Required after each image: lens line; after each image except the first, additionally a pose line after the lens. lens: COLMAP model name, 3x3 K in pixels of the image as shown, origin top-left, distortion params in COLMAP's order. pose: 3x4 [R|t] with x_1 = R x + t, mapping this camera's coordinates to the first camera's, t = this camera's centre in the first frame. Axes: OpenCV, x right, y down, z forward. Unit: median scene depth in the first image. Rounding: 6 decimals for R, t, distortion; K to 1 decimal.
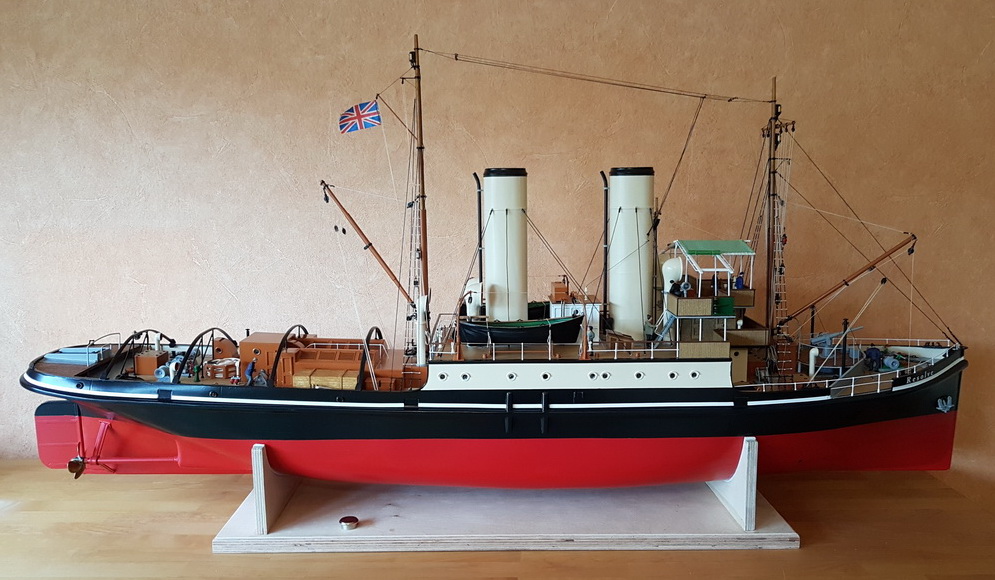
lens RADIAL K [[792.1, 0, 510.5], [0, 792.1, 293.1], [0, 0, 1]] dist [0.004585, -0.004074]
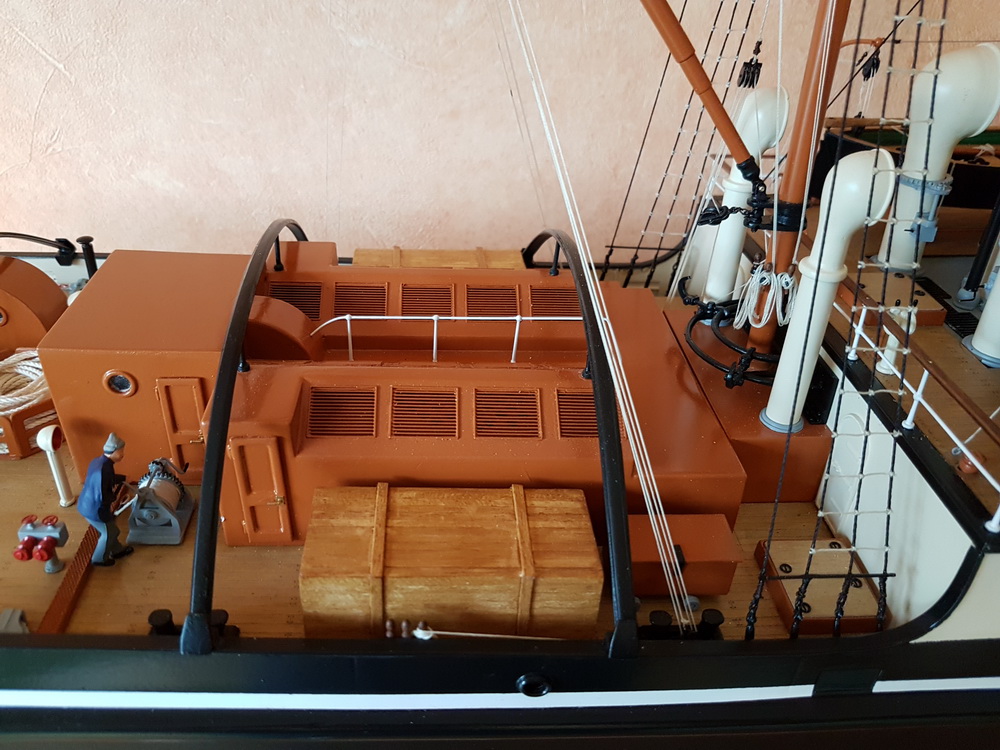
lens RADIAL K [[822.6, 0, 473.8], [0, 822.6, 351.7], [0, 0, 1]] dist [-0.036871, 0.013147]
pose [[0.999614, 0.004463, 0.027406, -0.219527], [-0.014873, 0.919542, 0.392710, -0.031631], [-0.023449, -0.392966, 0.919254, 0.770036]]
